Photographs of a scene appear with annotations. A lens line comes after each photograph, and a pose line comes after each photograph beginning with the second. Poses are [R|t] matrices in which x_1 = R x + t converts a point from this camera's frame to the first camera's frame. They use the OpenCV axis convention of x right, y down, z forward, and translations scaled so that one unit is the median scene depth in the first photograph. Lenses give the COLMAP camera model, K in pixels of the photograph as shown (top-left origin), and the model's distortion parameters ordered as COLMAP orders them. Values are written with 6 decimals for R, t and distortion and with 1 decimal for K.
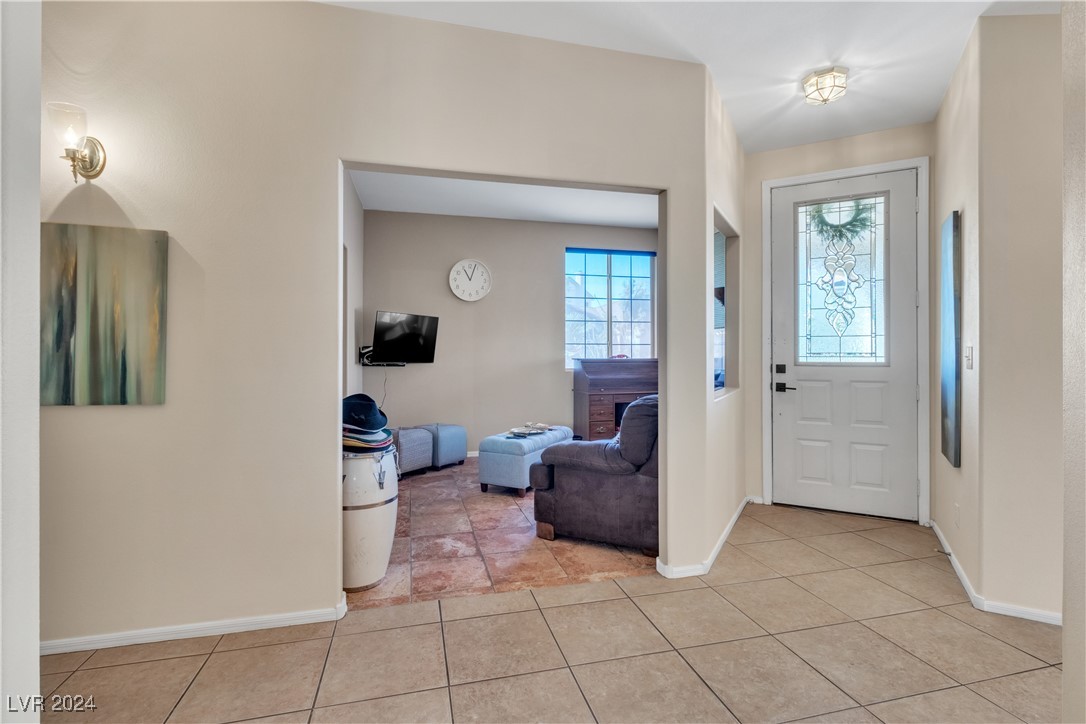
lens RADIAL K [[504.5, 0, 542.6], [0, 504.5, 359.2], [0, 0, 1]] dist [0.001720, -0.000047]
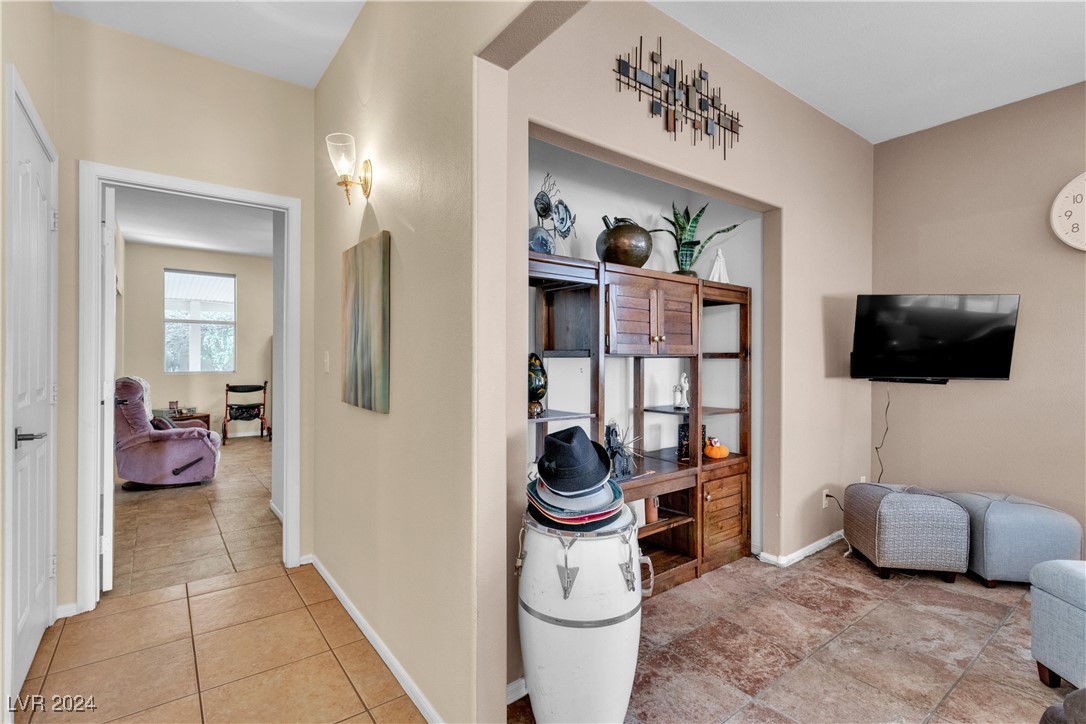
lens RADIAL K [[504.5, 0, 544.6], [0, 504.5, 357.8], [0, 0, 1]] dist [0.001720, -0.000047]
pose [[0.382771, -0.003623, -0.923836, 0.103869], [-0.013389, 0.999866, -0.009468, -0.005022], [0.923746, 0.015993, 0.382671, 0.382142]]
